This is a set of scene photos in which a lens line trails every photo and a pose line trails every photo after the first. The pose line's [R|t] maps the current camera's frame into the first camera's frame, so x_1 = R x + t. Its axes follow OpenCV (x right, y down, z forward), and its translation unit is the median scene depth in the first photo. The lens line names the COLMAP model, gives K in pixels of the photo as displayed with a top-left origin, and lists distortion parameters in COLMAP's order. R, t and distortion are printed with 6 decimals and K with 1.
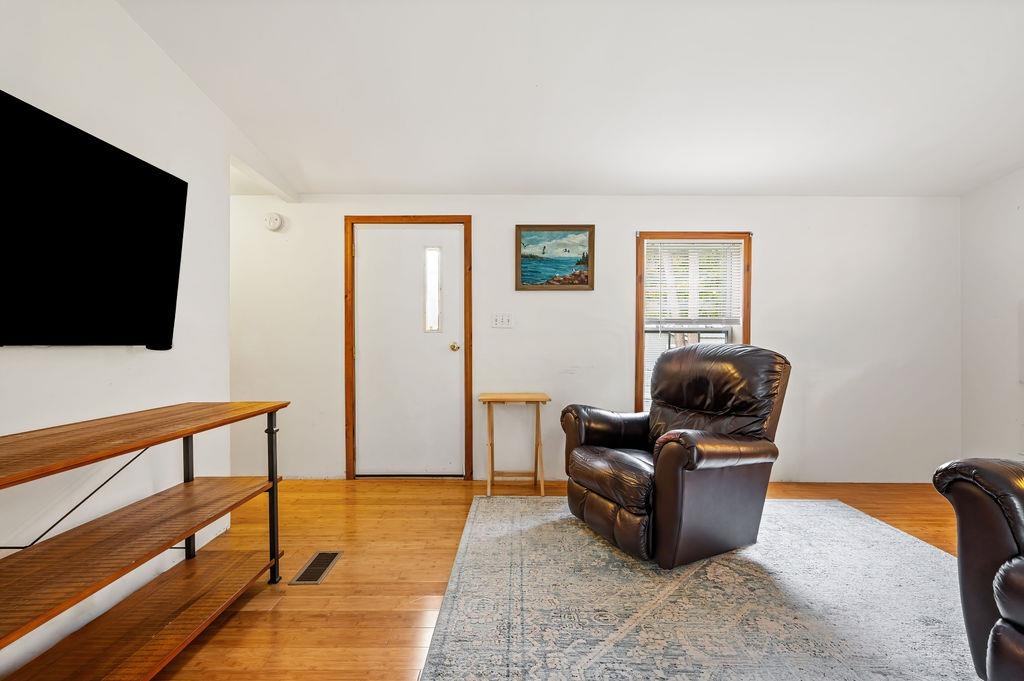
lens RADIAL K [[412.9, 0, 506.7], [0, 412.9, 352.0], [0, 0, 1]] dist [-0.002039, -0.000289]
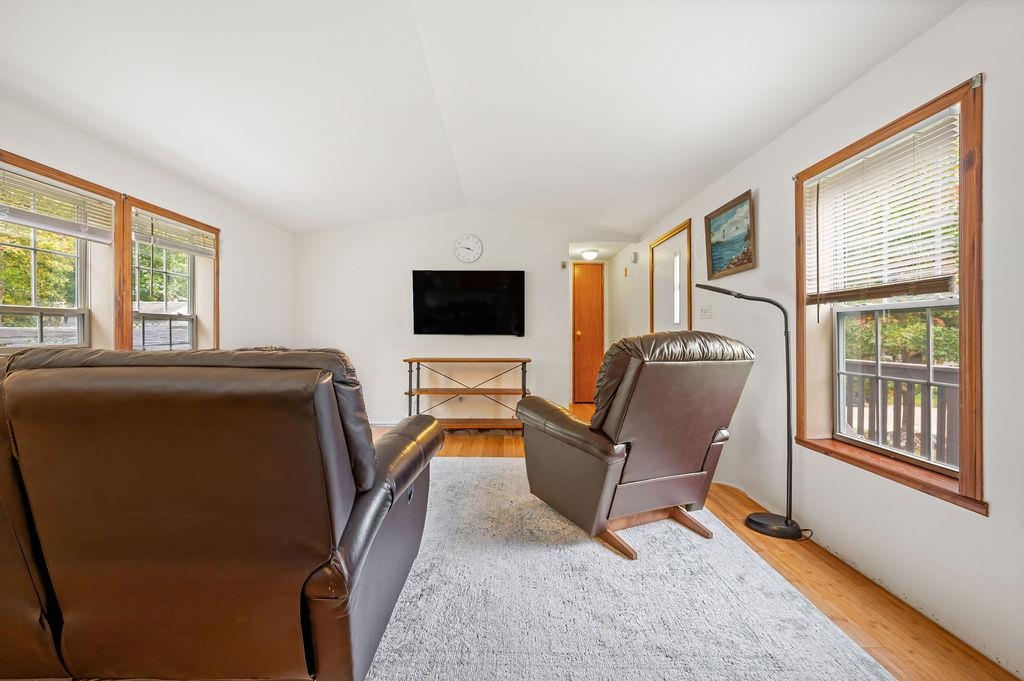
lens RADIAL K [[412.9, 0, 508.7], [0, 412.9, 334.0], [0, 0, 1]] dist [-0.002039, -0.000289]
pose [[0.016419, -0.005179, -0.999852, 1.018120], [-0.023262, 0.999714, -0.005560, -0.002183], [0.999595, 0.023350, 0.016294, 0.500771]]
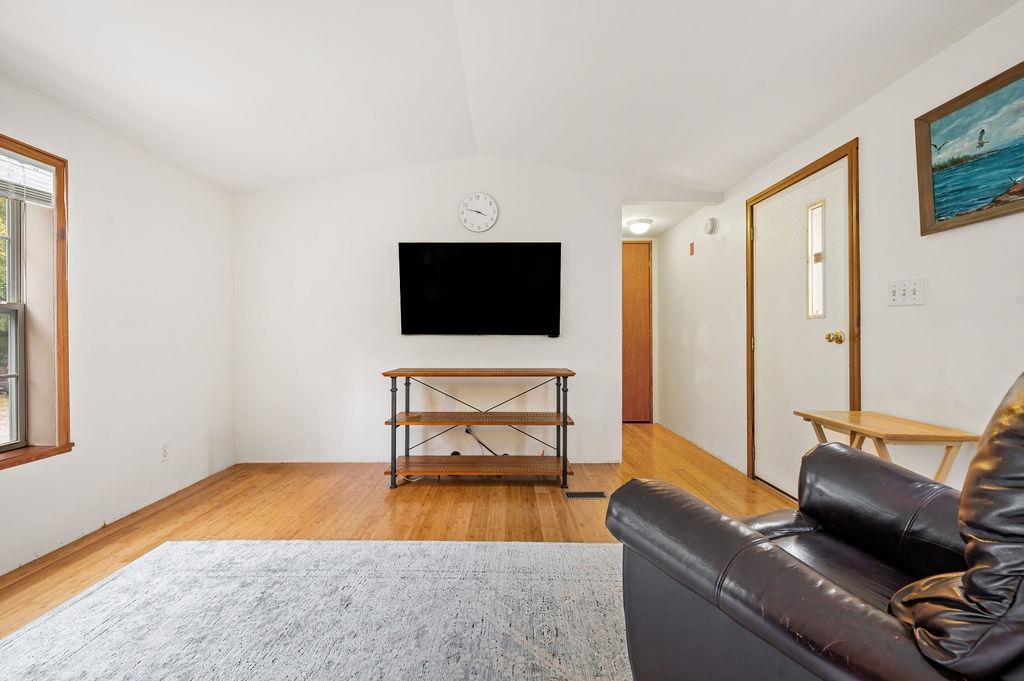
lens RADIAL K [[412.9, 0, 506.9], [0, 412.9, 335.9], [0, 0, 1]] dist [-0.002039, -0.000289]
pose [[0.002795, 0.001319, -0.999995, 0.570551], [-0.019765, 0.999804, 0.001263, -0.005201], [0.999801, 0.019762, 0.002820, 0.446971]]
